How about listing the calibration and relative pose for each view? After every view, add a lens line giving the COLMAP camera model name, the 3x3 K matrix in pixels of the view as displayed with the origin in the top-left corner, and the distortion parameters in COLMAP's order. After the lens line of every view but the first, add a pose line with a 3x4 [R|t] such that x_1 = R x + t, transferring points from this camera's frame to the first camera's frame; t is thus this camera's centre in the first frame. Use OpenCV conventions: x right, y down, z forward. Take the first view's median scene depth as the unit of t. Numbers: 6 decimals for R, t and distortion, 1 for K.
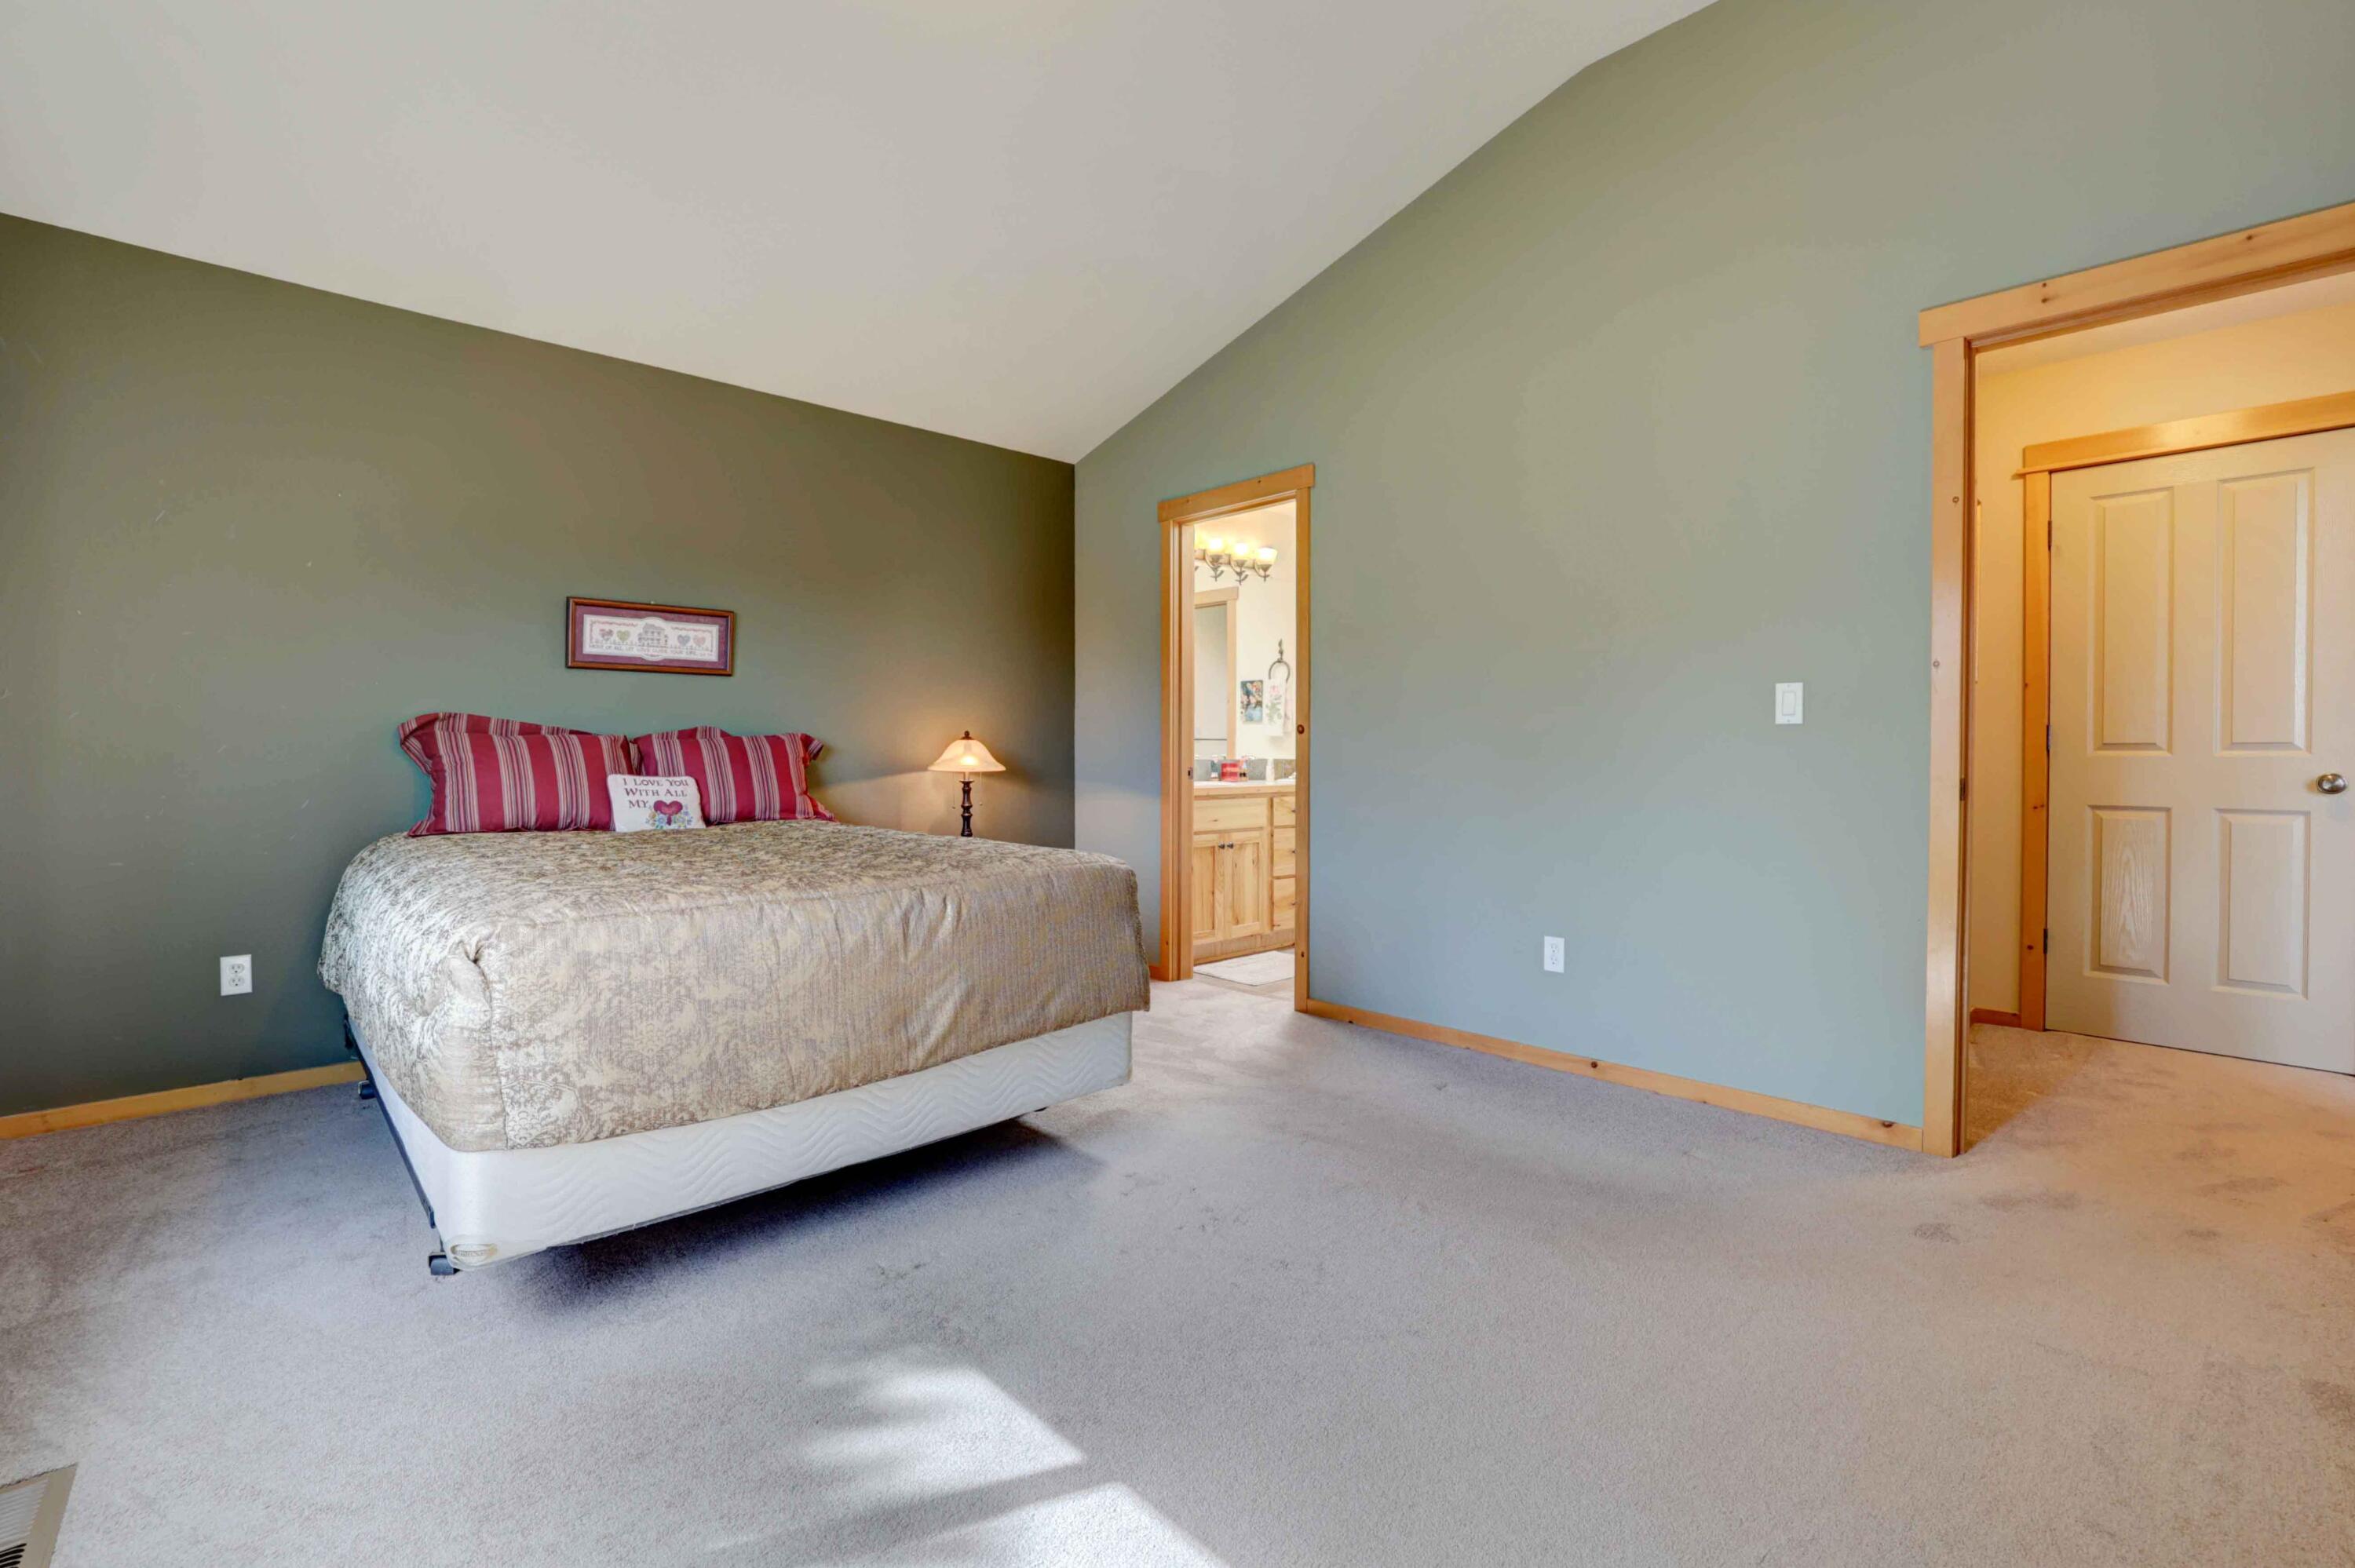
lens RADIAL K [[1014.1, 0, 1161.4], [0, 1014.1, 776.1], [0, 0, 1]] dist [-0.038142, 0.010023]
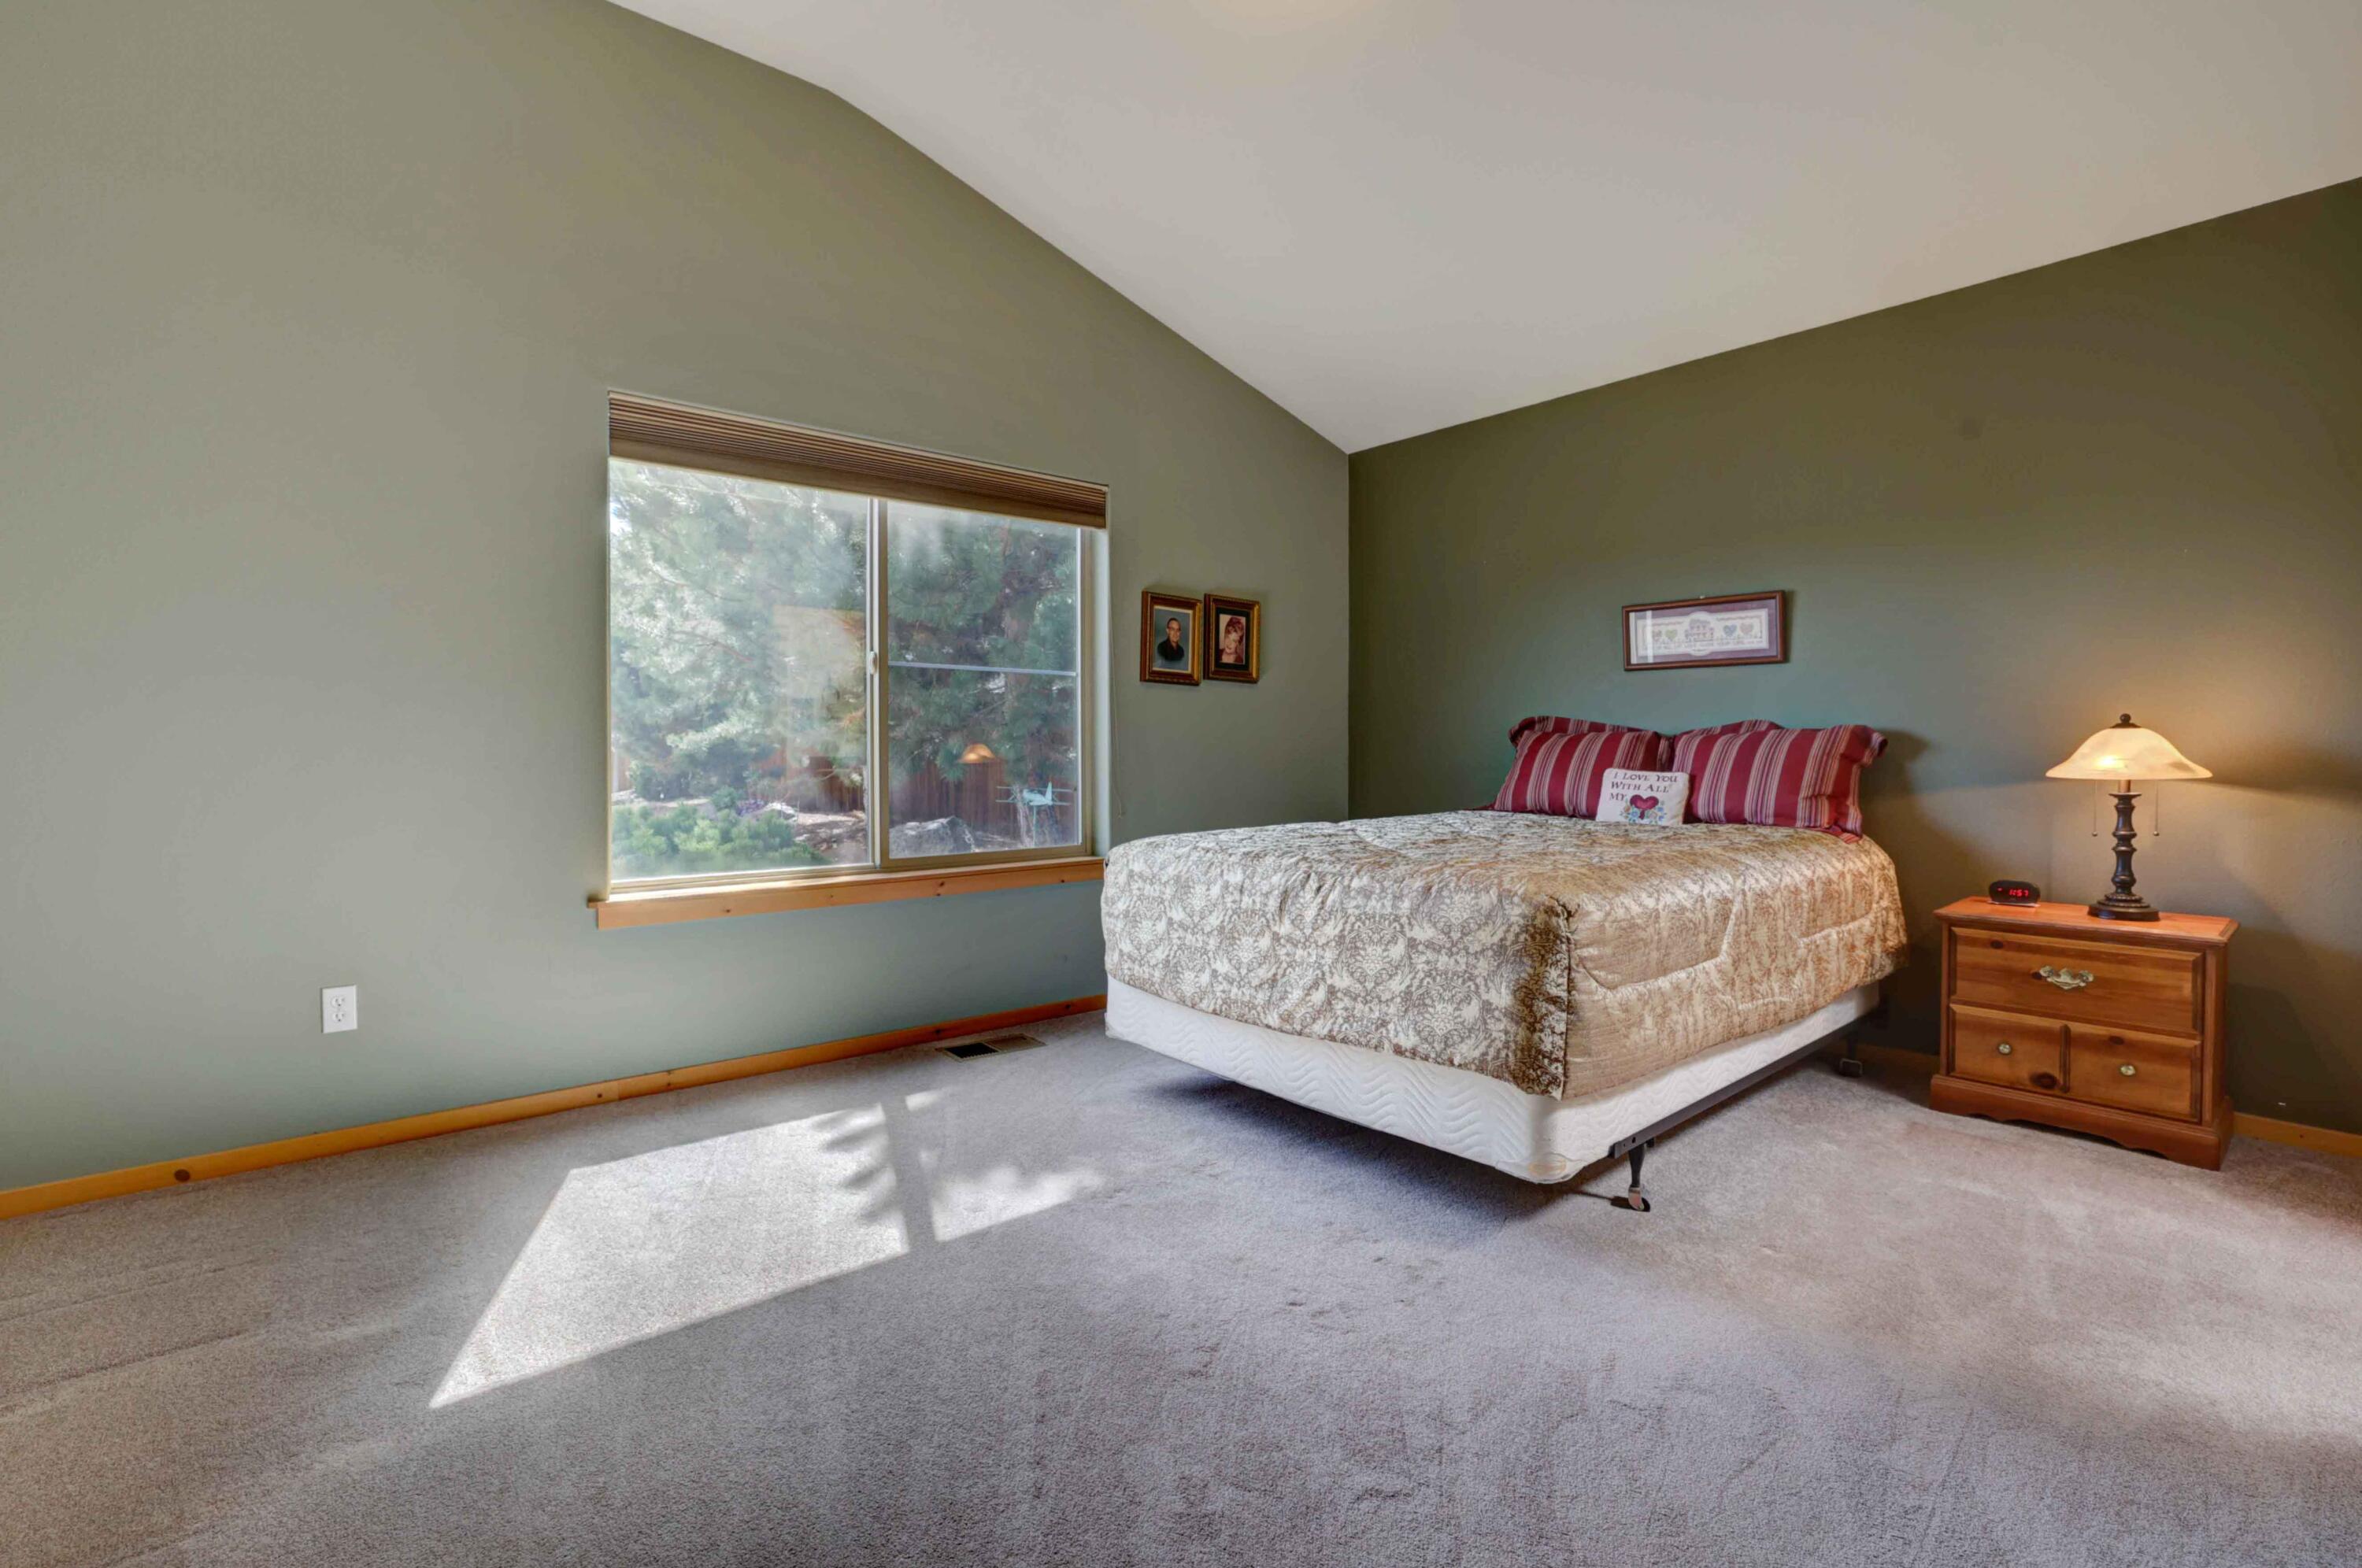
lens RADIAL K [[1017.1, 0, 1169.6], [0, 1017.1, 775.7], [0, 0, 1]] dist [-0.038142, 0.010023]
pose [[-0.052753, 0.034493, -0.998012, 0.535715], [-0.012756, 0.999298, 0.035212, -0.024678], [0.998526, 0.014588, -0.052276, 0.539825]]
